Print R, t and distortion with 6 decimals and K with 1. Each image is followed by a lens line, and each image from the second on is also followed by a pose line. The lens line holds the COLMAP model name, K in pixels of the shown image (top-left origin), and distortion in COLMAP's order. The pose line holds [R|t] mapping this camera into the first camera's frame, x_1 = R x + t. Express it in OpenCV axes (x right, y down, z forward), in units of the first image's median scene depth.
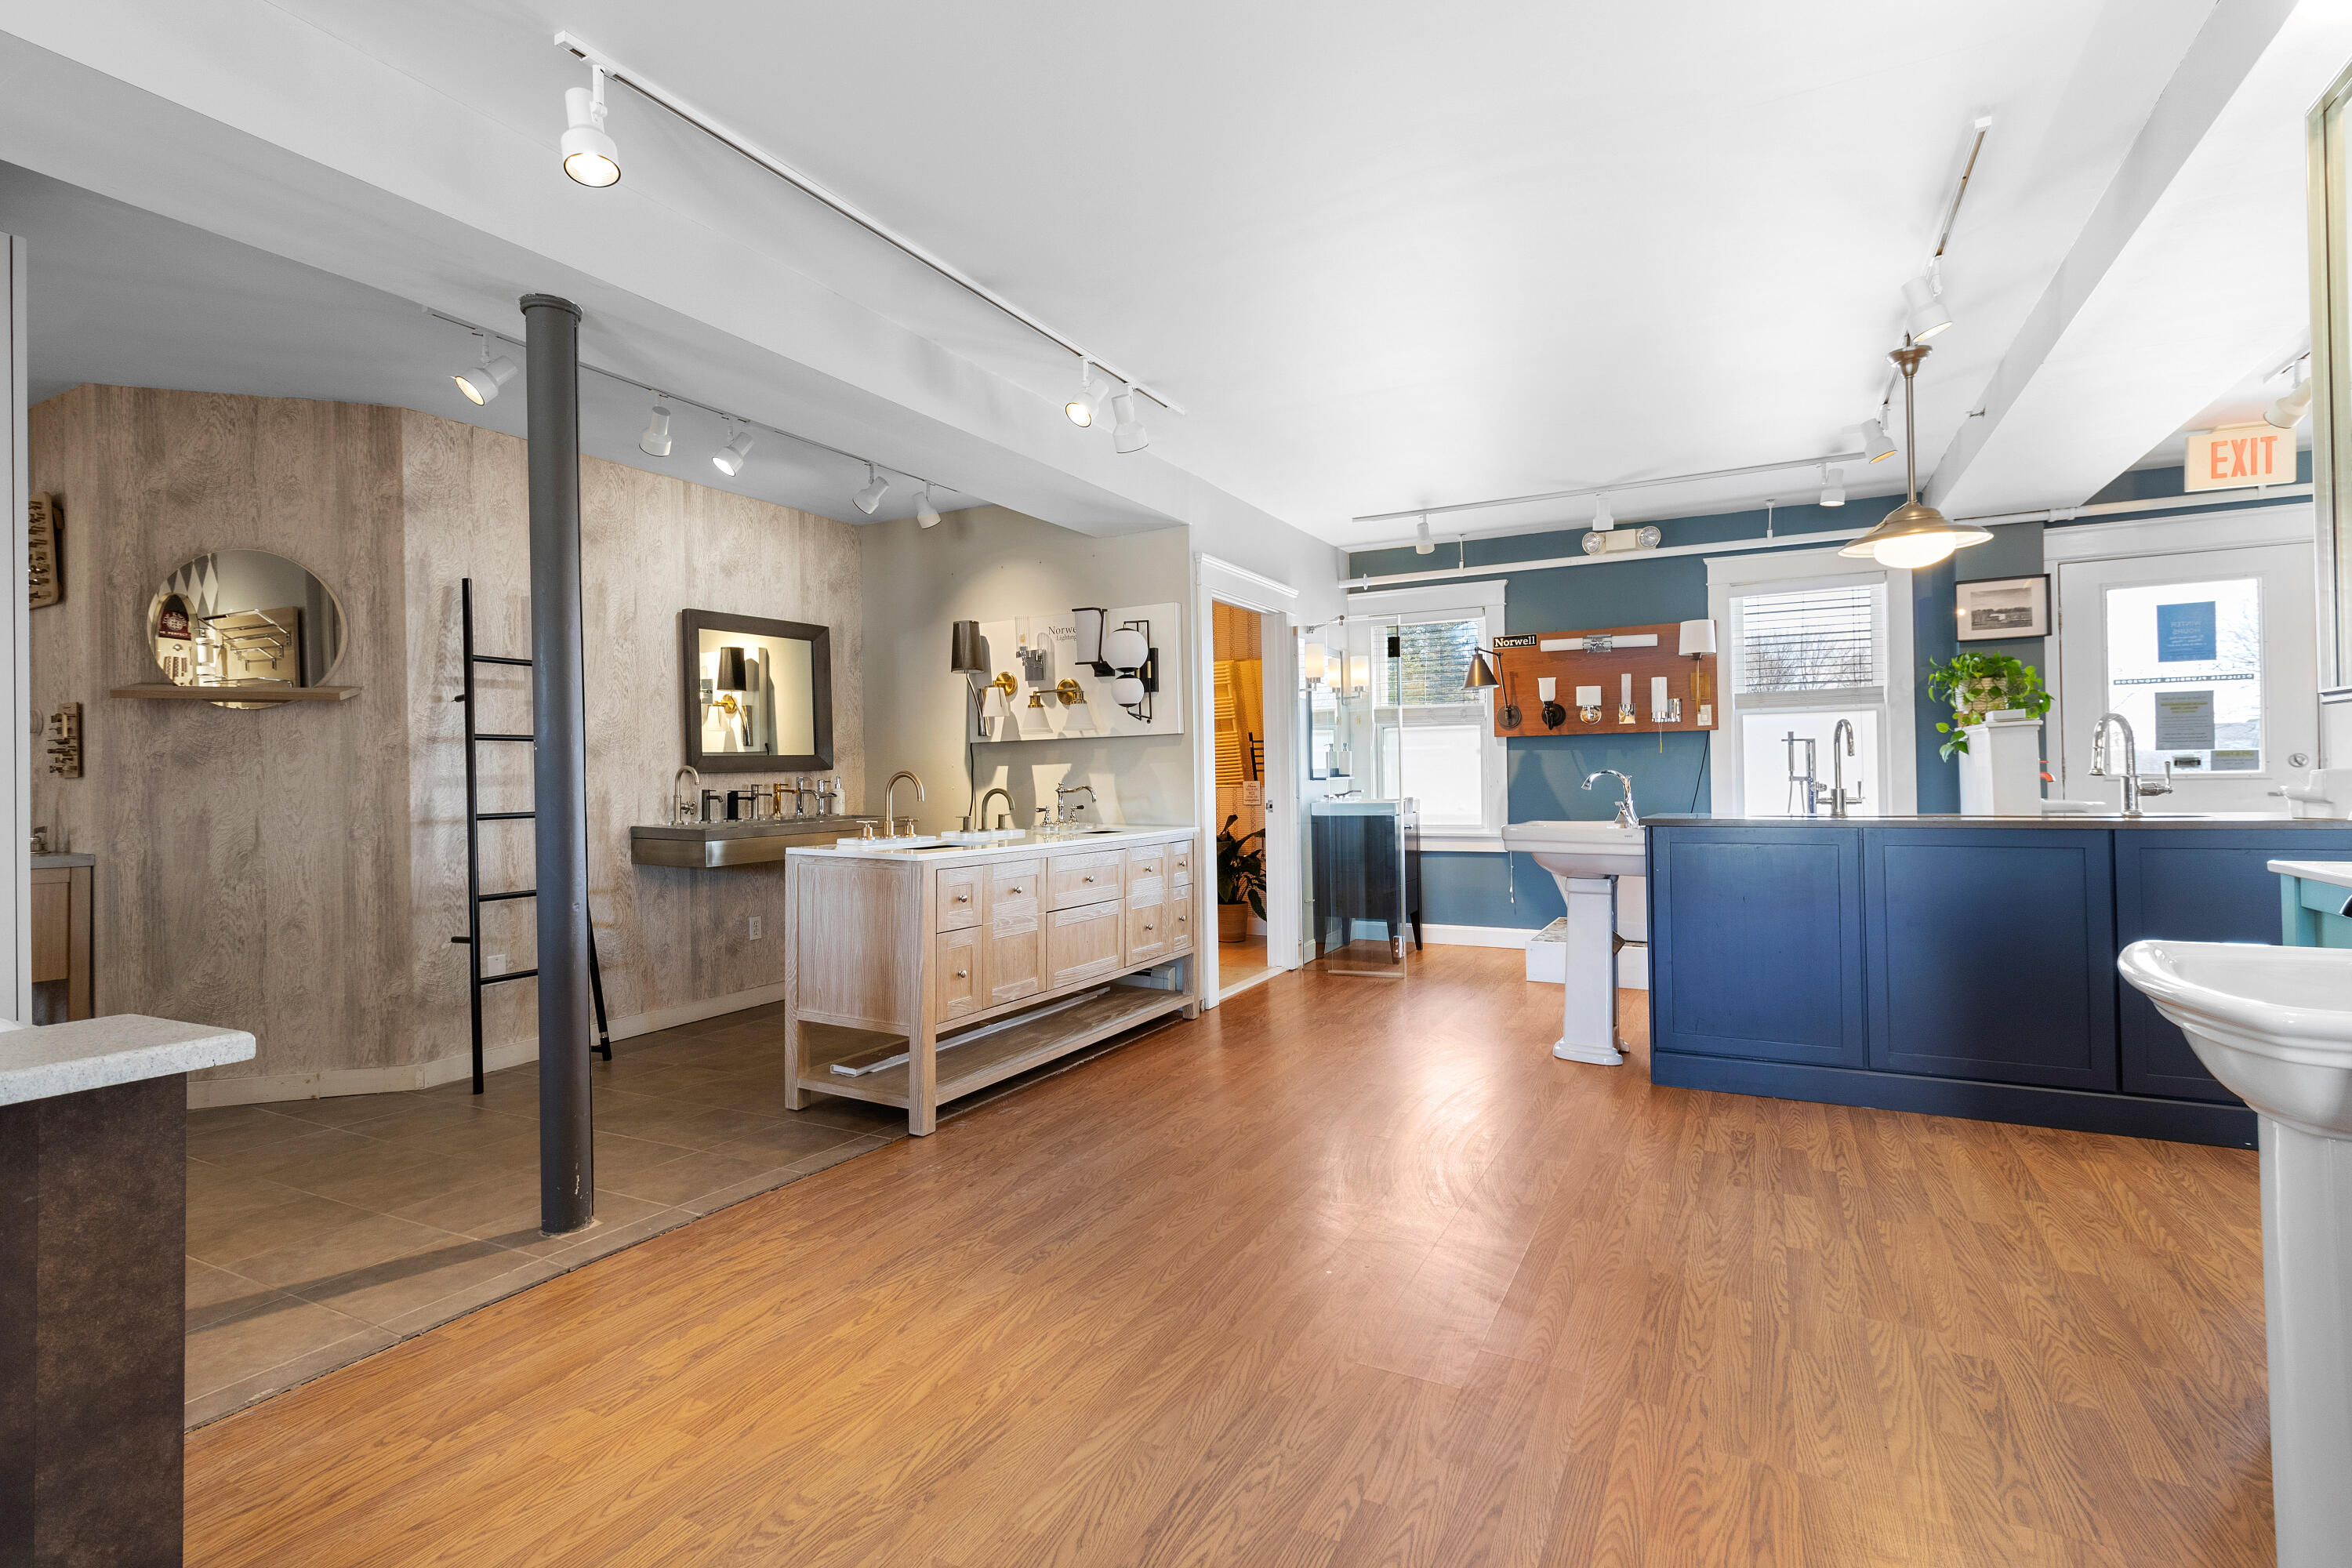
lens RADIAL K [[1126.1, 0, 1176.6], [0, 1126.1, 767.6], [0, 0, 1]] dist [0.001961, 0.000575]
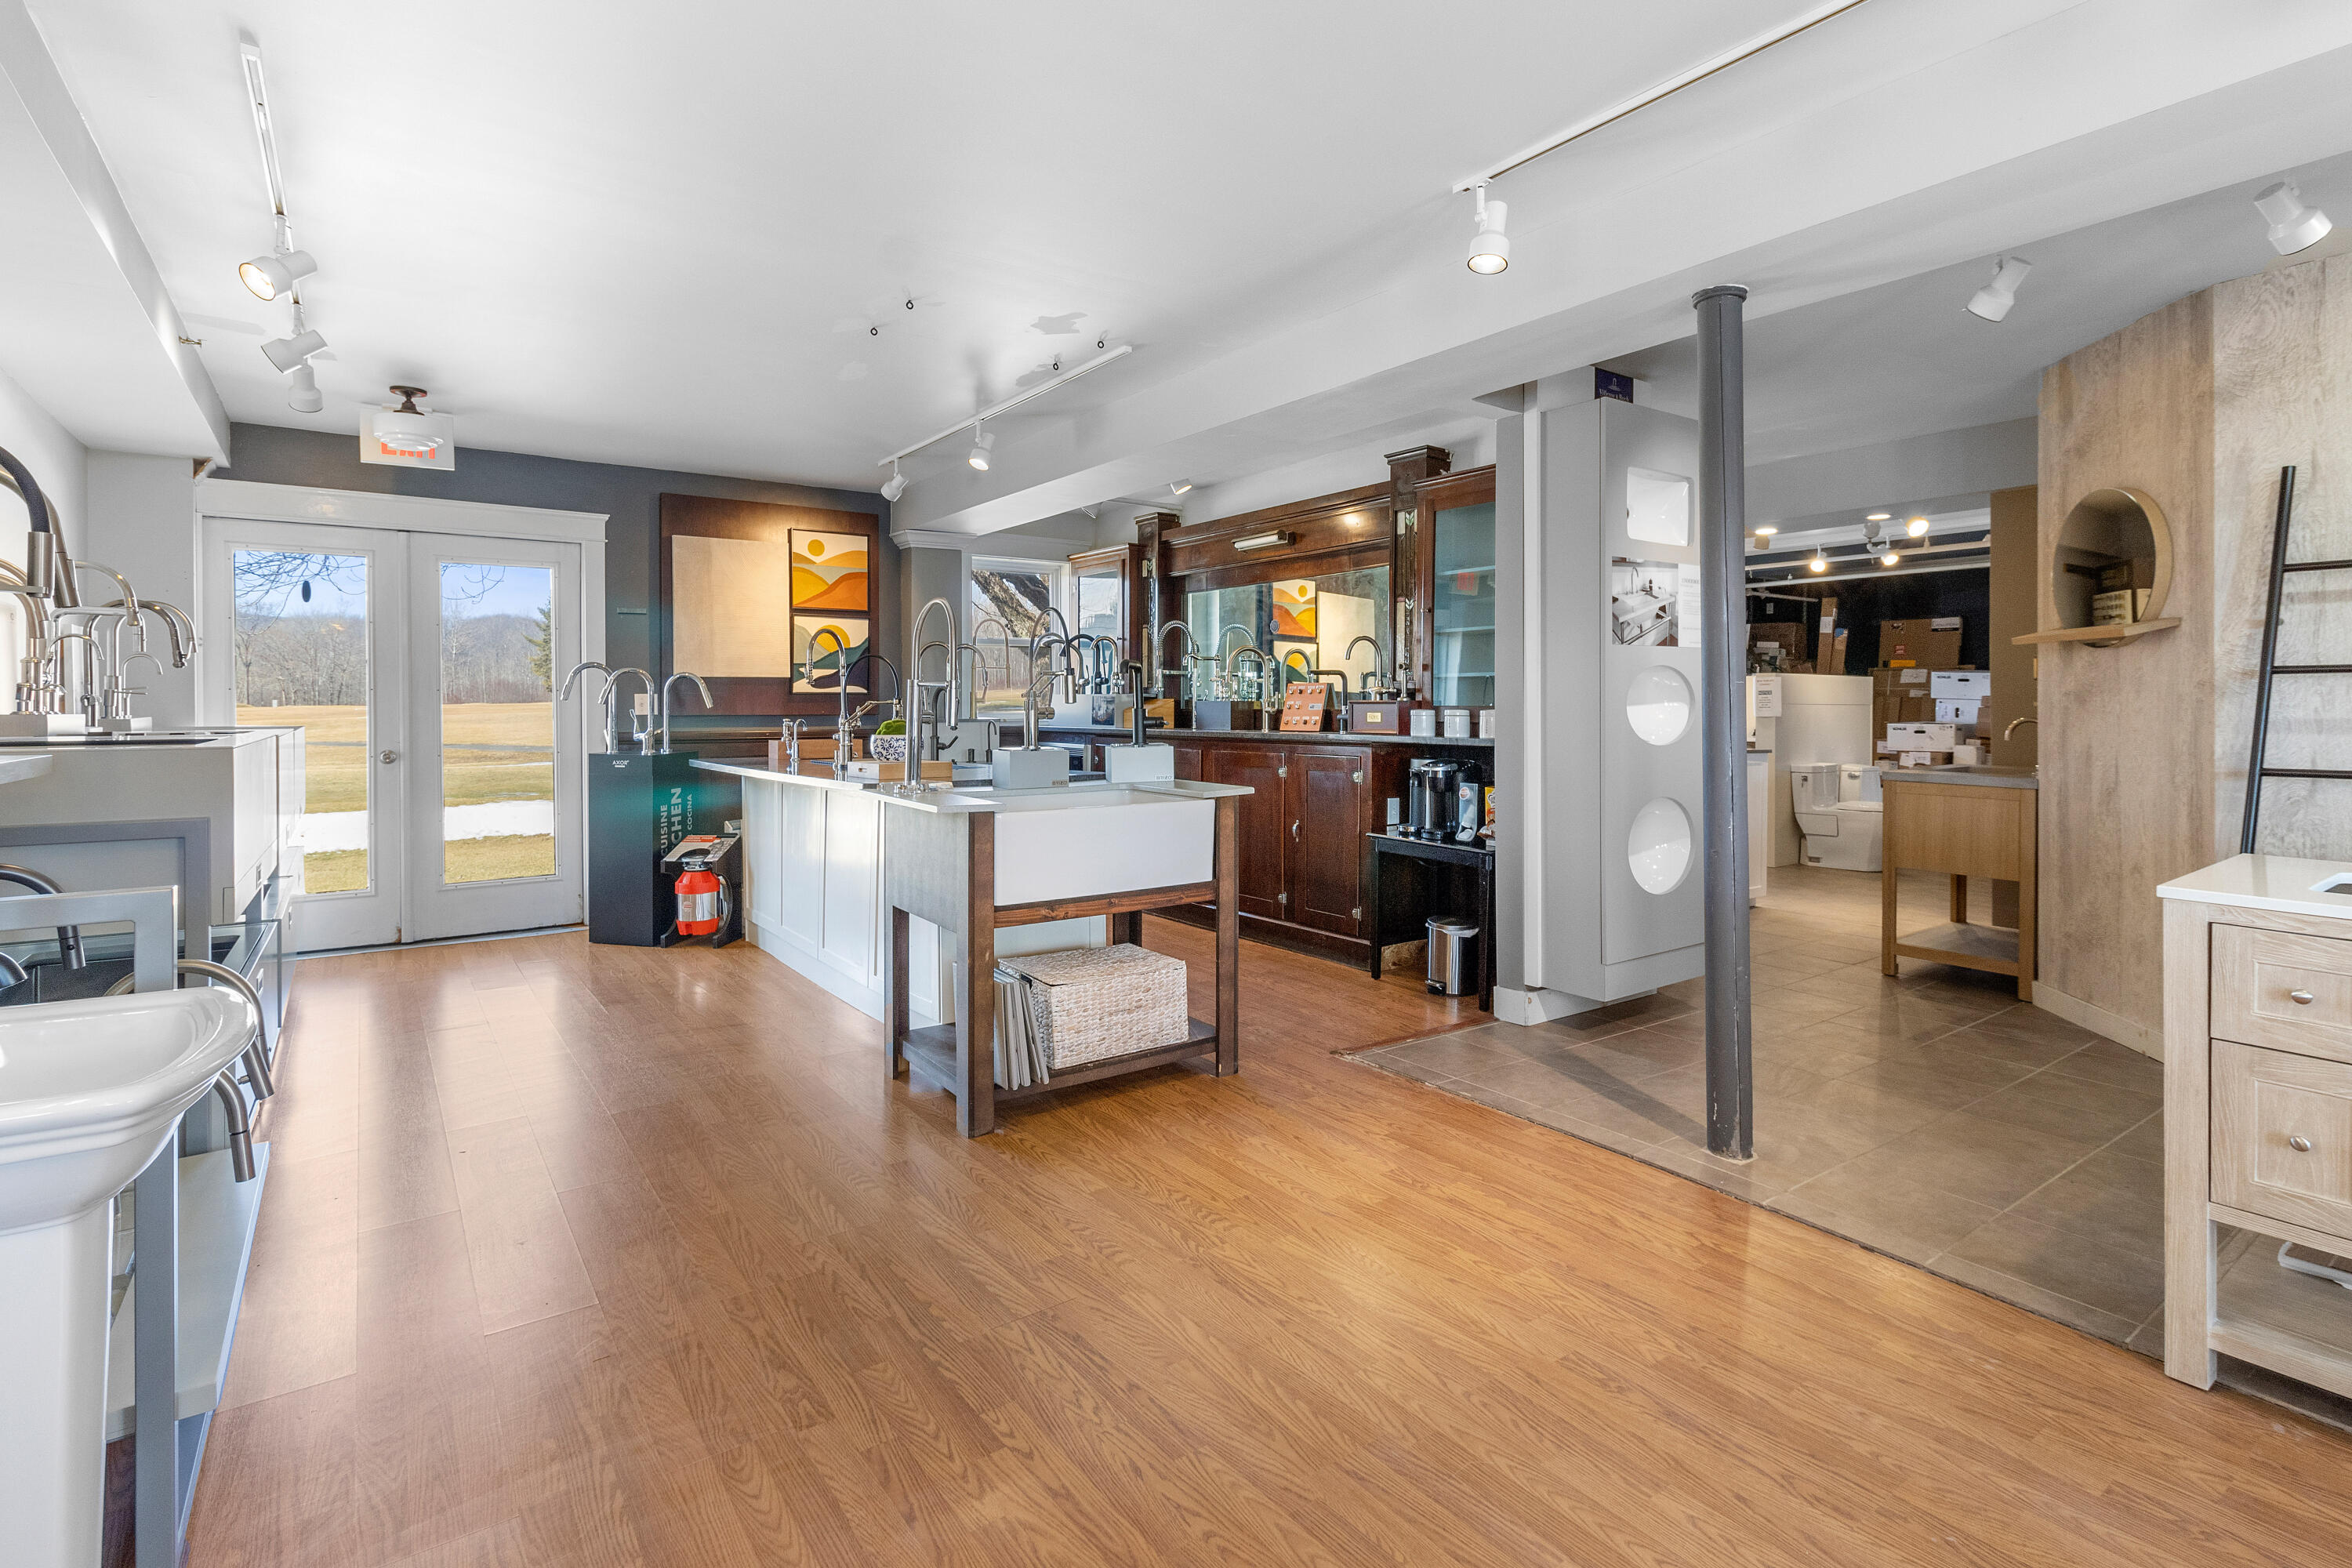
lens RADIAL K [[1120.8, 0, 1178.3], [0, 1120.8, 713.3], [0, 0, 1]] dist [0.001216, -0.000168]
pose [[-0.456364, 0.025144, -0.889438, 0.434088], [0.019549, 0.999643, 0.018229, -0.027016], [0.889578, -0.009068, -0.456693, 0.697146]]
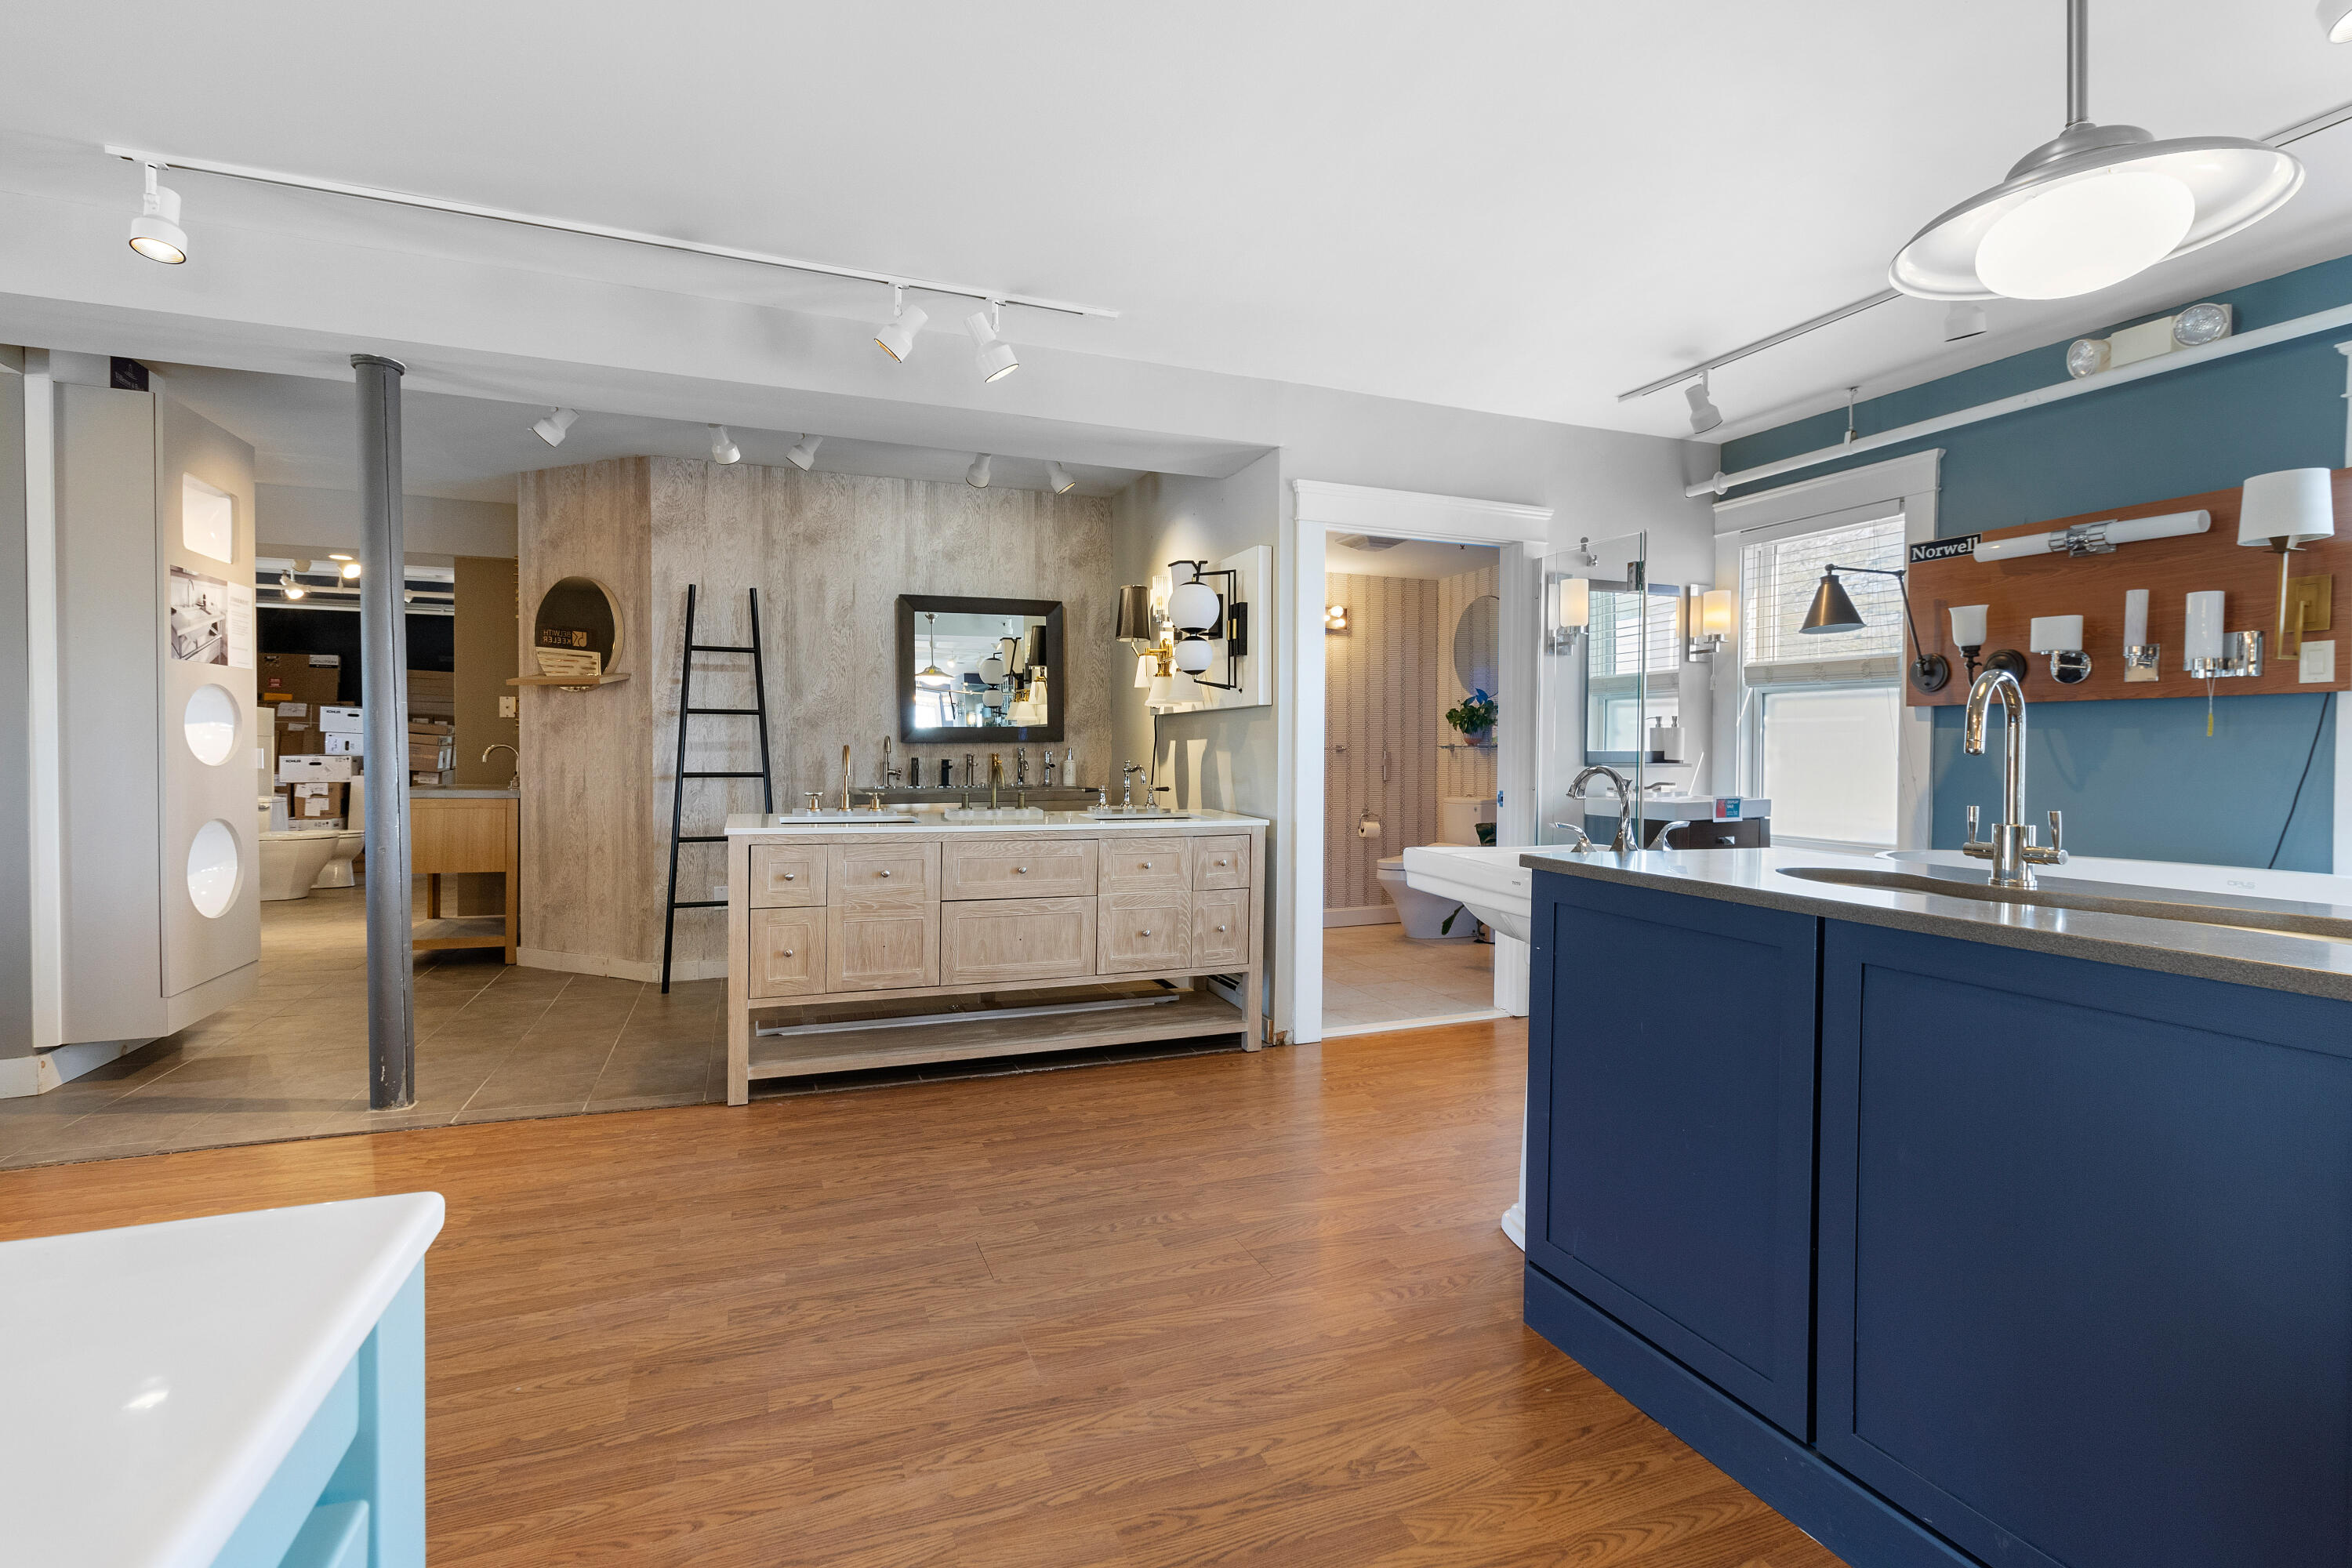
lens RADIAL K [[1104.4, 0, 1187.7], [0, 1104.4, 769.4], [0, 0, 1]] dist [0.003863, 0.000524]
pose [[0.753458, 0.033887, -0.656623, 0.624641], [-0.013699, 0.999263, 0.035851, -0.014504], [0.657354, -0.018017, 0.753367, 0.450393]]
